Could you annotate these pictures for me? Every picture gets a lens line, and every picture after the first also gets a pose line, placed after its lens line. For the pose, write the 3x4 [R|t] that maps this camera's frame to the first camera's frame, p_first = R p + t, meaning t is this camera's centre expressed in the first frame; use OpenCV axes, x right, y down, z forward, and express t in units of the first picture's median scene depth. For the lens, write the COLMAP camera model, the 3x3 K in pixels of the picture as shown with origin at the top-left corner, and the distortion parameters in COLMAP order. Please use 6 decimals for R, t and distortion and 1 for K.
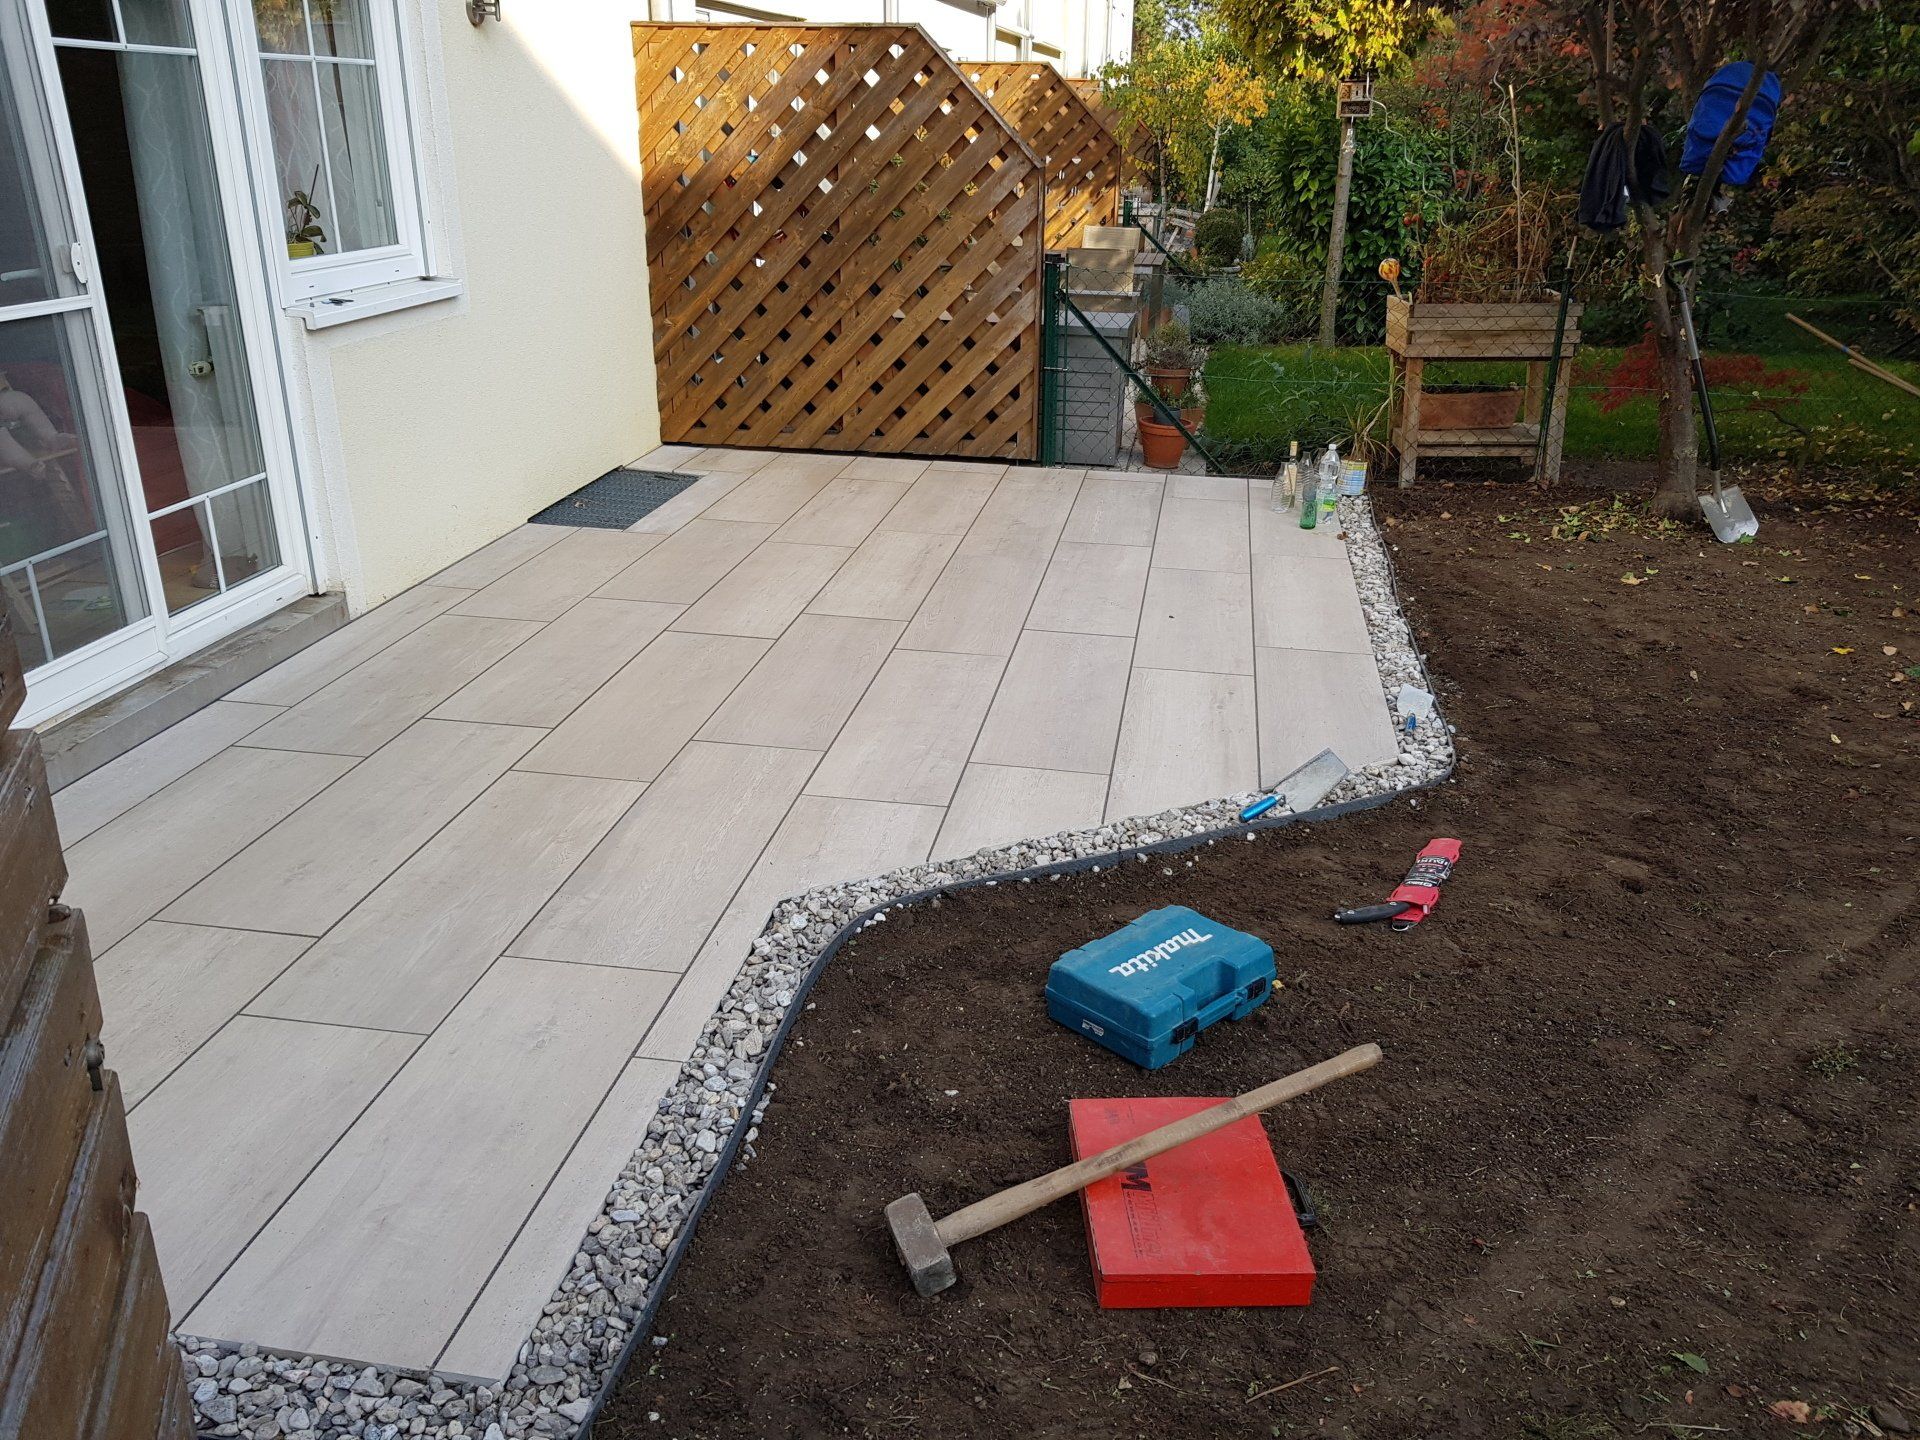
lens RADIAL K [[1525.4, 0, 960.0], [0, 1525.4, 720.0], [0, 0, 1]] dist [0.103226, -0.195295]
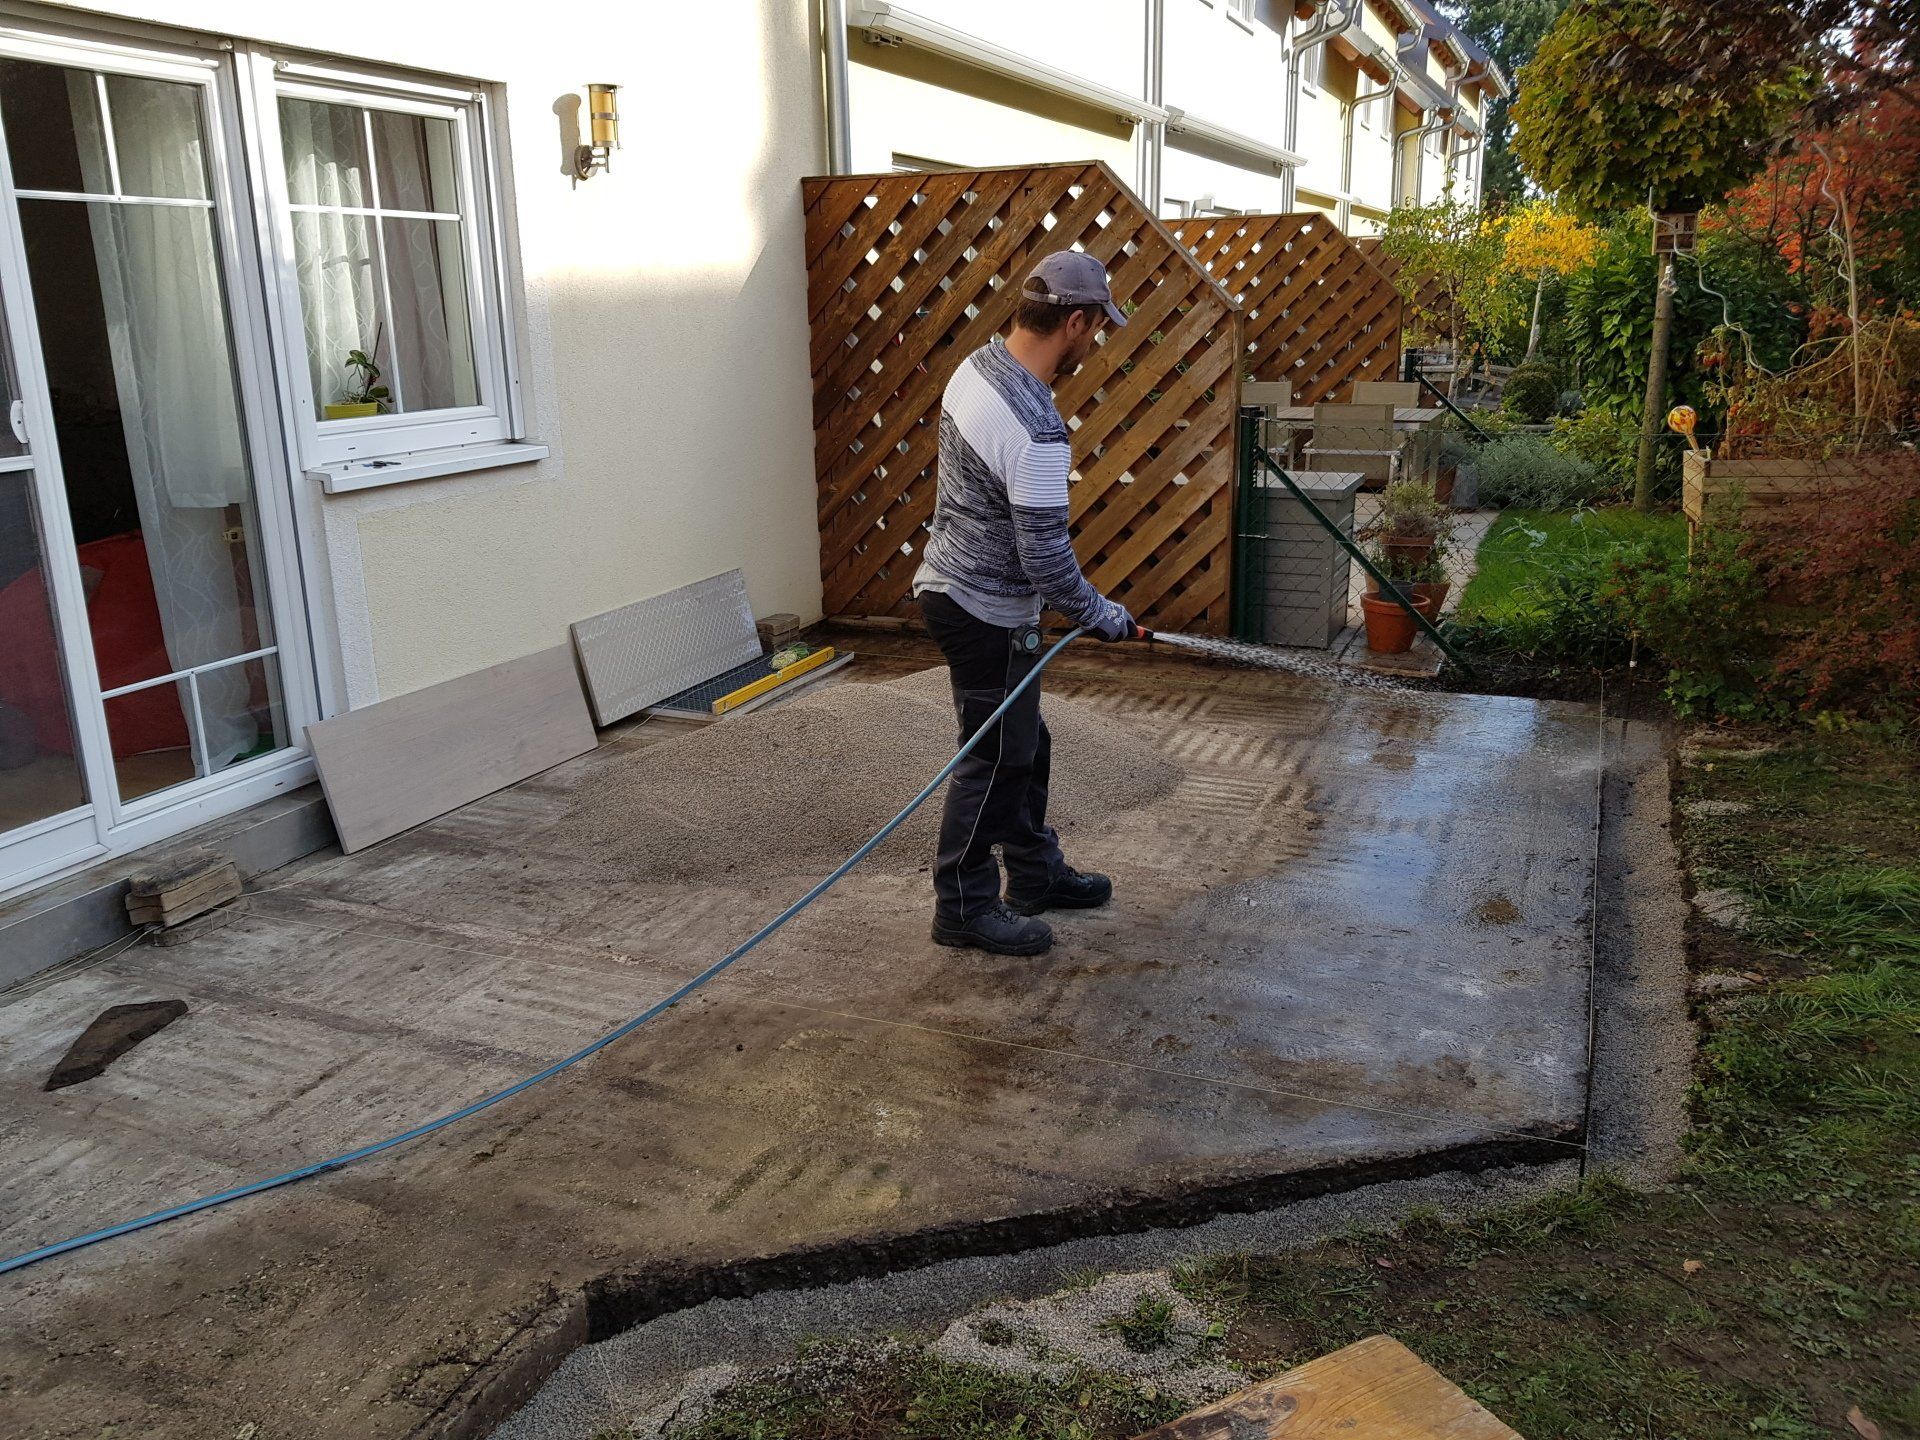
lens RADIAL K [[1516.9, 0, 912.1], [0, 1516.9, 693.5], [0, 0, 1]] dist [0.106592, -0.201634]
pose [[0.967424, 0.030171, -0.251358, 0.094646], [-0.060324, 0.991747, -0.113131, -0.034030], [0.245870, 0.124609, 0.961260, 0.144648]]
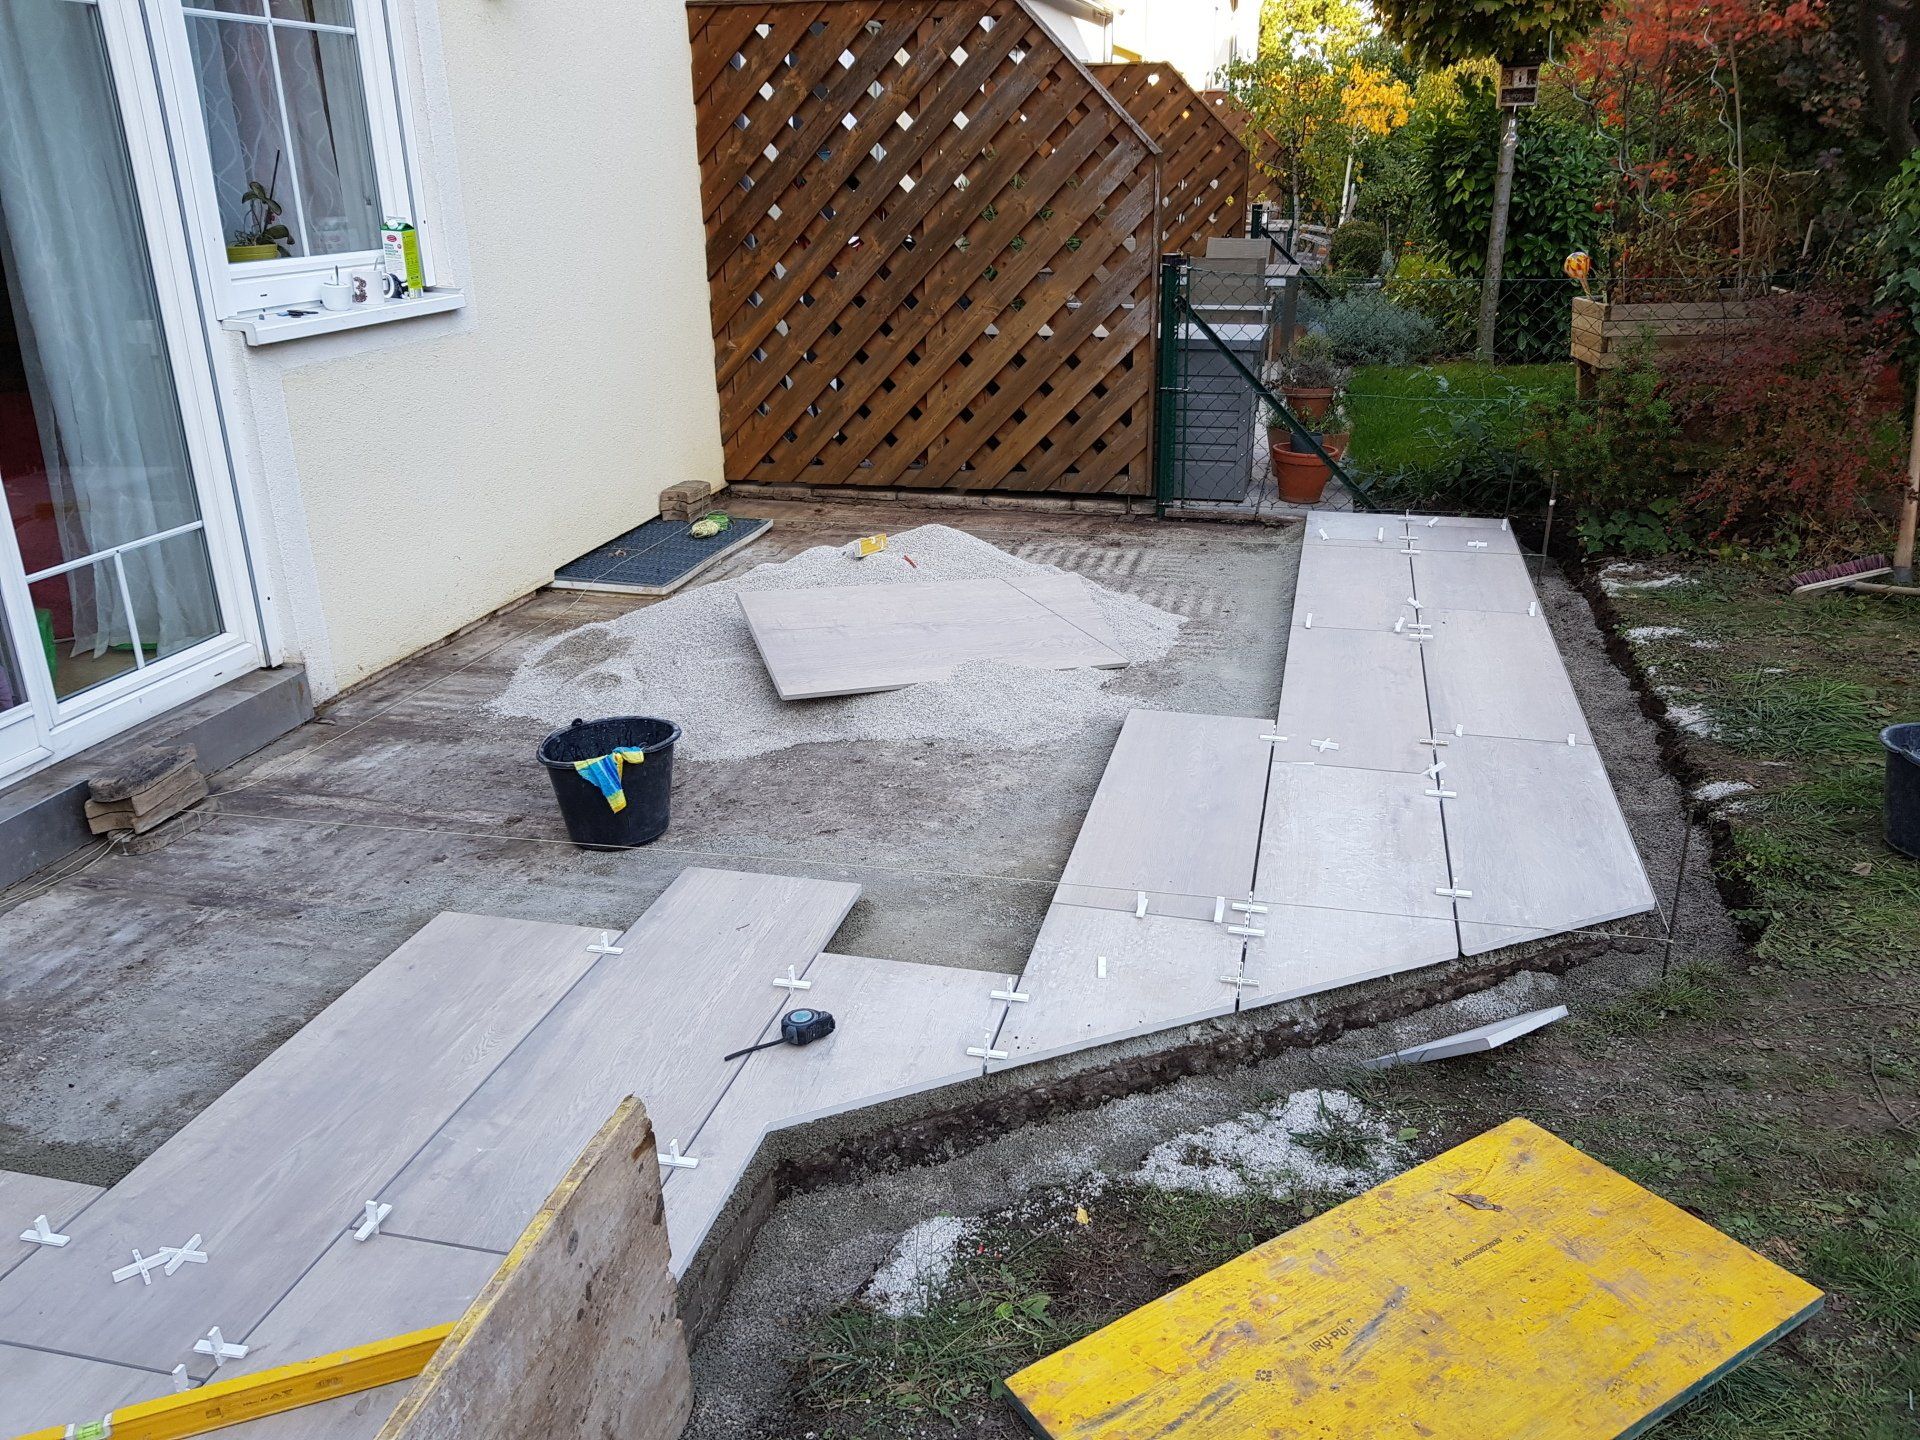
lens RADIAL K [[1525.4, 0, 960.0], [0, 1525.4, 720.0], [0, 0, 1]] dist [0.103226, -0.195295]
pose [[0.996920, 0.002011, -0.078400, 0.010622], [-0.003867, 0.999716, -0.023526, -0.024033], [0.078330, 0.023756, 0.996644, 0.142138]]
